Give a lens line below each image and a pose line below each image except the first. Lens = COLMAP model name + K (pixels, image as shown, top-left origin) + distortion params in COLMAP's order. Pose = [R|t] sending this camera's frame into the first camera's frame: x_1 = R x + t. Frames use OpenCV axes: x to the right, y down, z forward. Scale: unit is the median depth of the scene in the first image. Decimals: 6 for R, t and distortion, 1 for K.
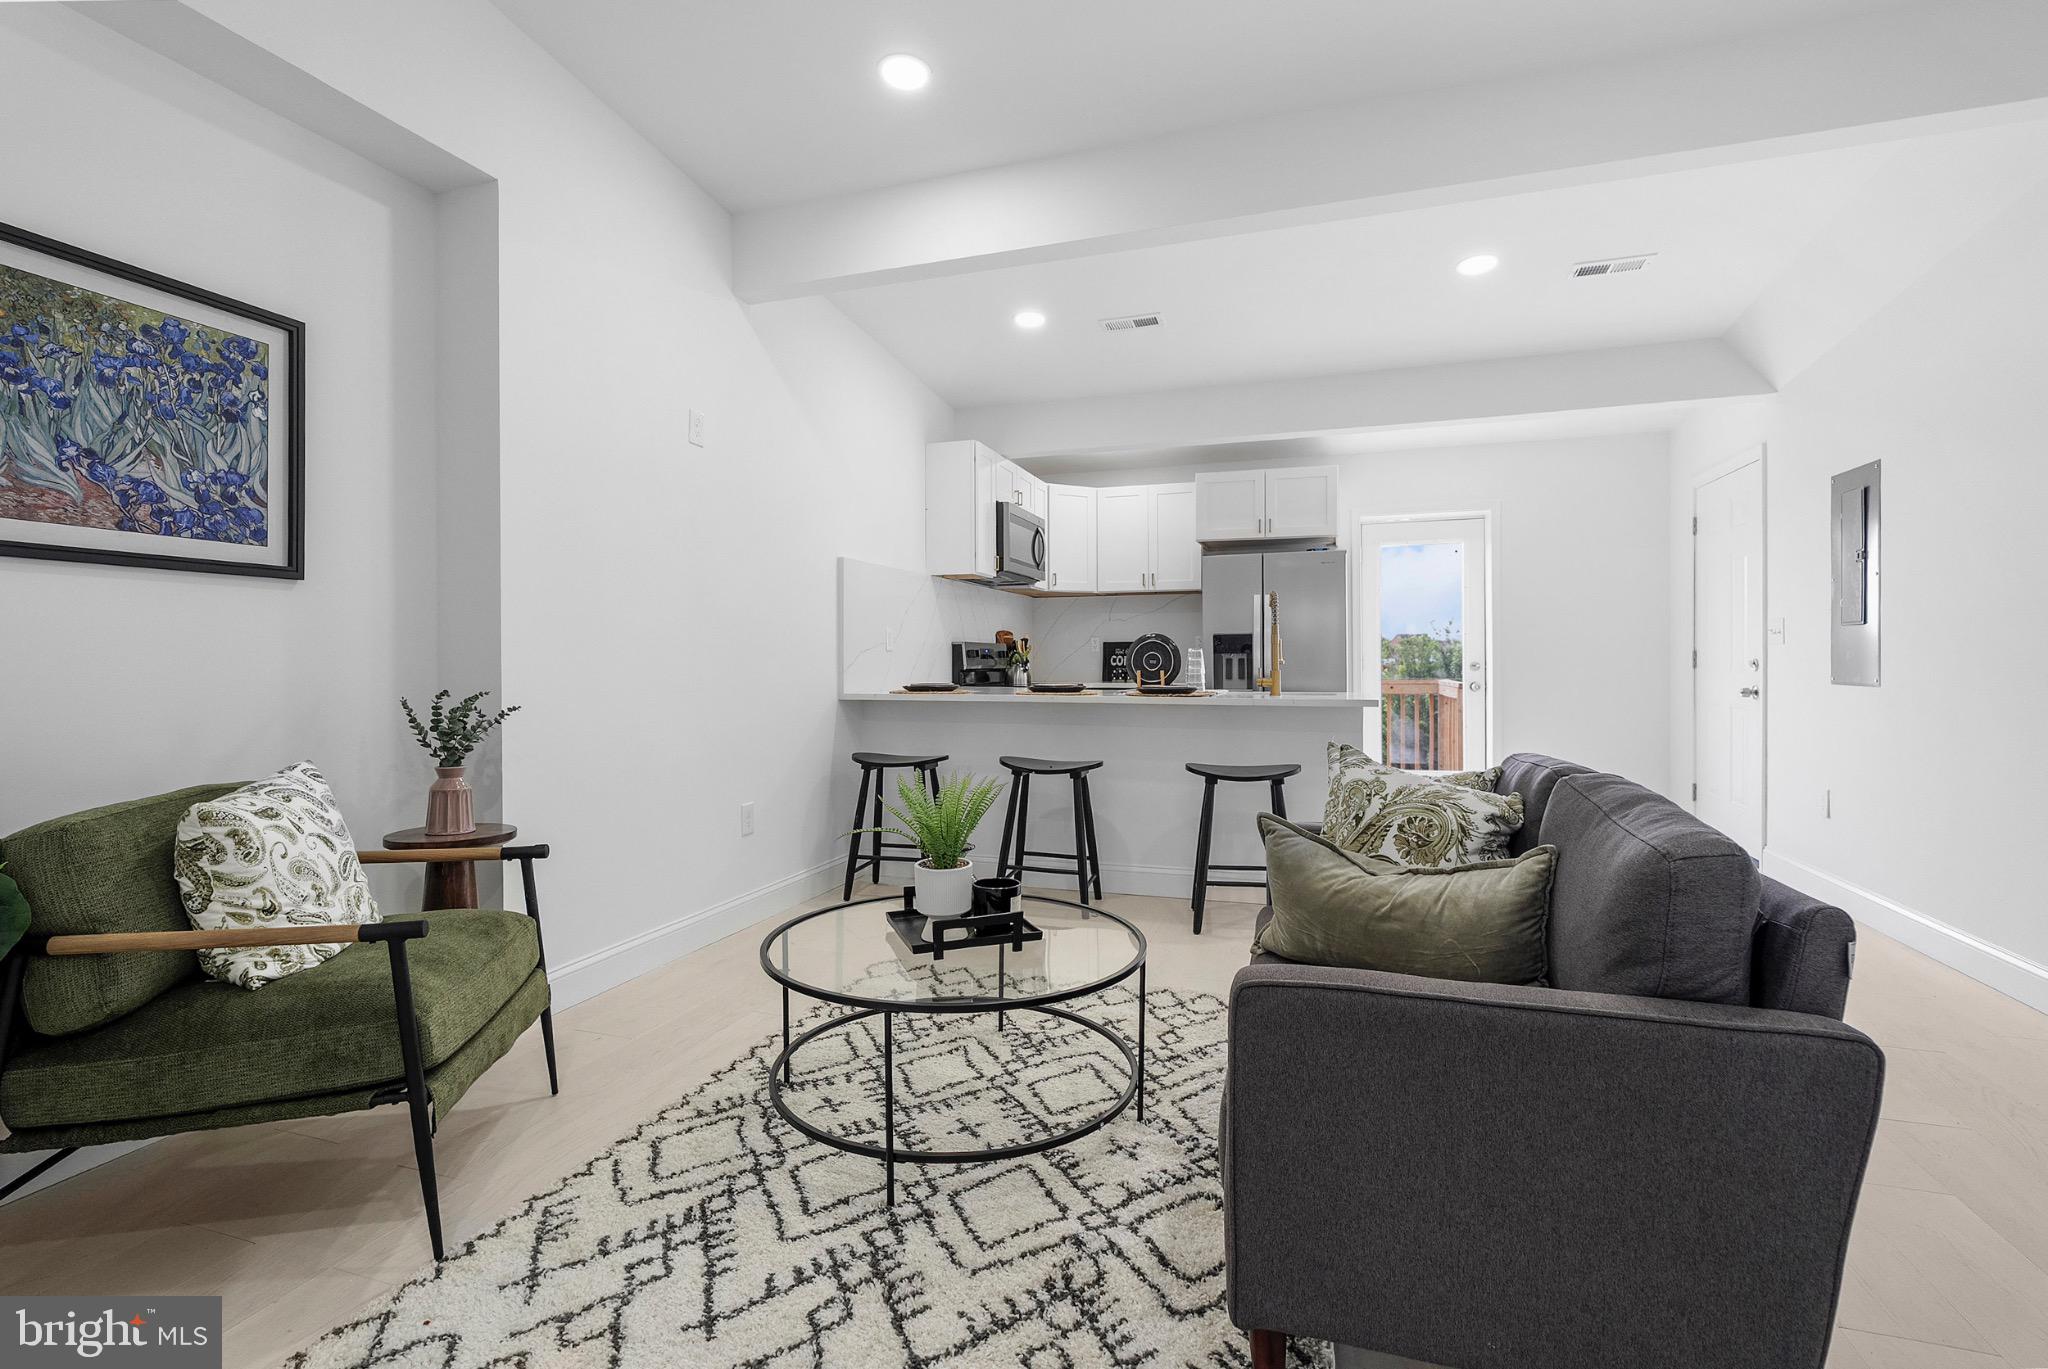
lens RADIAL K [[971.3, 0, 1023.3], [0, 971.3, 668.9], [0, 0, 1]] dist [-0.001897, 0.000022]
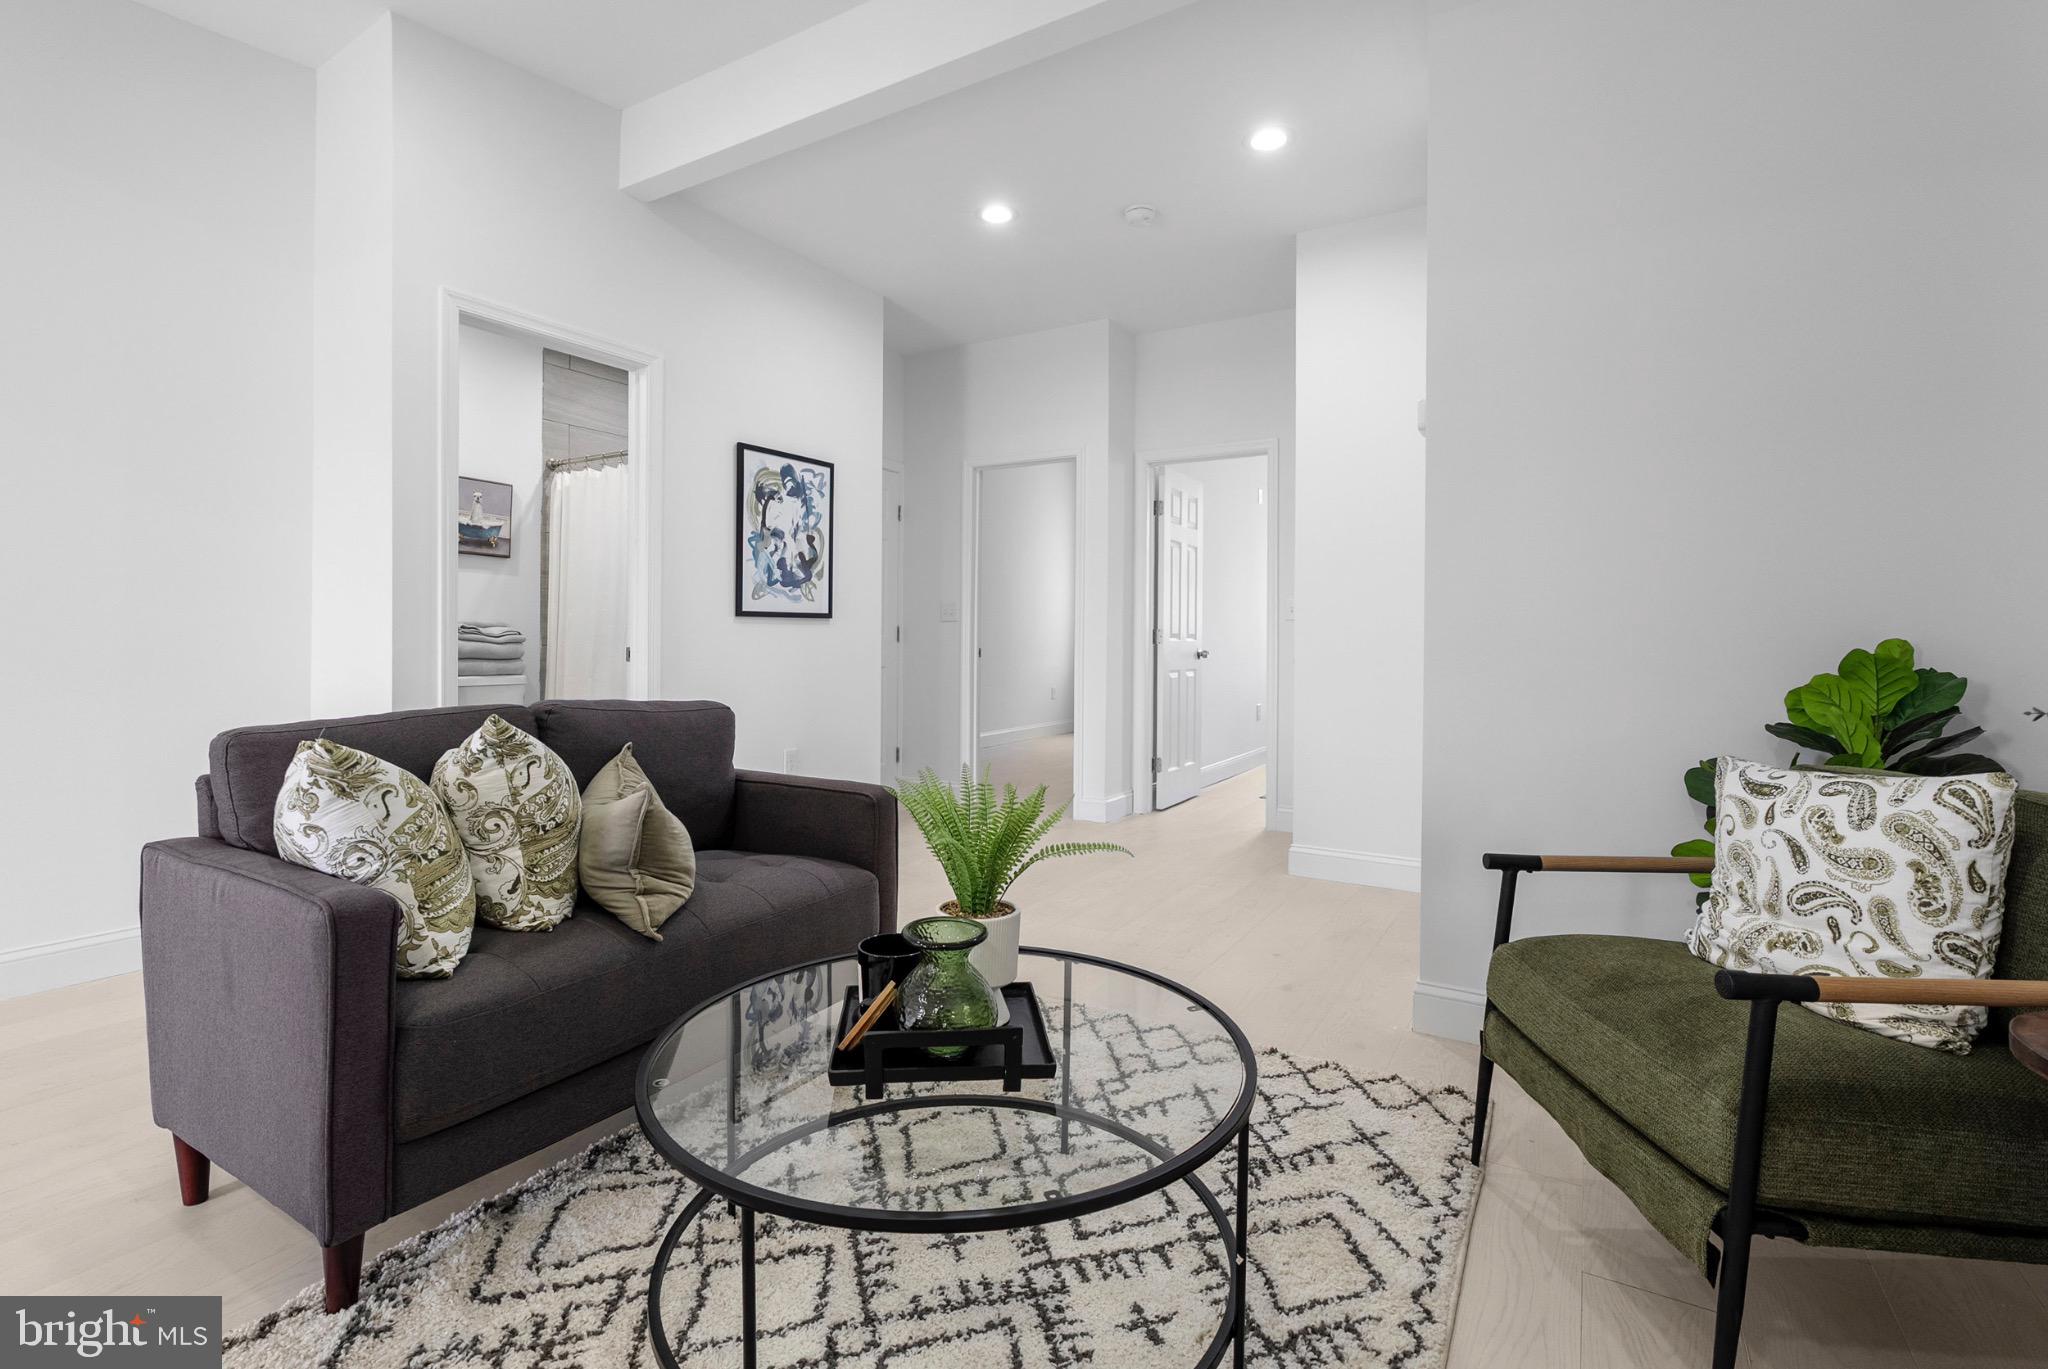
lens RADIAL K [[956.4, 0, 1017.3], [0, 956.4, 640.8], [0, 0, 1]] dist [0.001085, 0.000307]
pose [[-0.973598, -0.007115, 0.228157, -0.228472], [-0.005327, 0.999950, 0.008453, 0.007554], [-0.228206, 0.007015, -0.973588, 1.446799]]
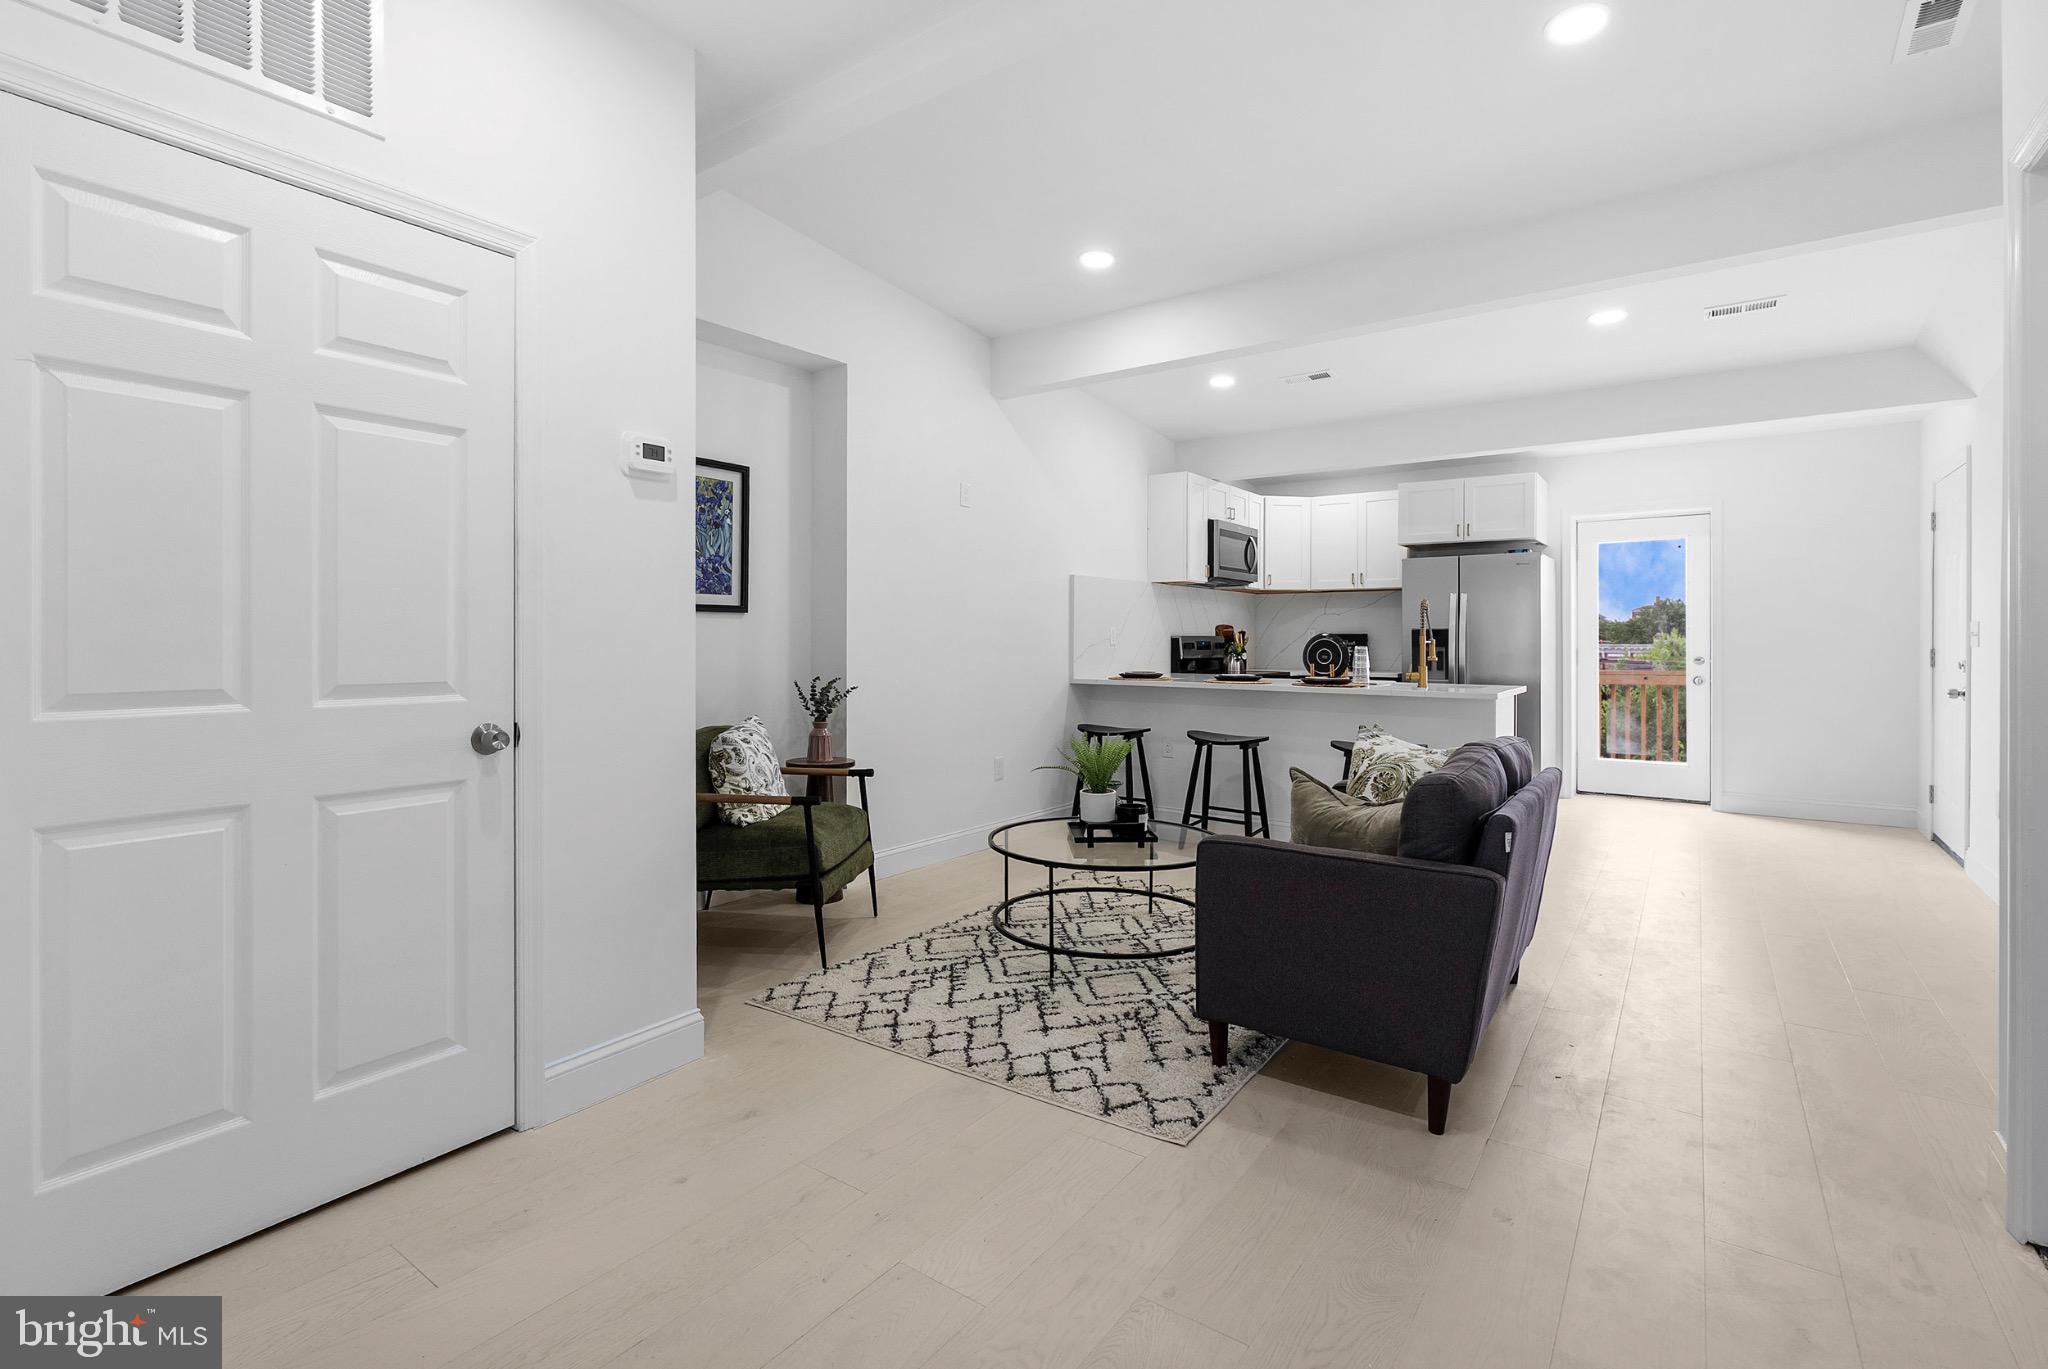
lens RADIAL K [[985.7, 0, 991.9], [0, 985.7, 641.0], [0, 0, 1]] dist [-0.001842, -0.000048]
pose [[0.948756, 0.006231, -0.315948, 0.234635], [-0.007632, 0.999966, -0.003195, -0.037032], [0.315917, 0.005442, 0.948771, -0.535148]]
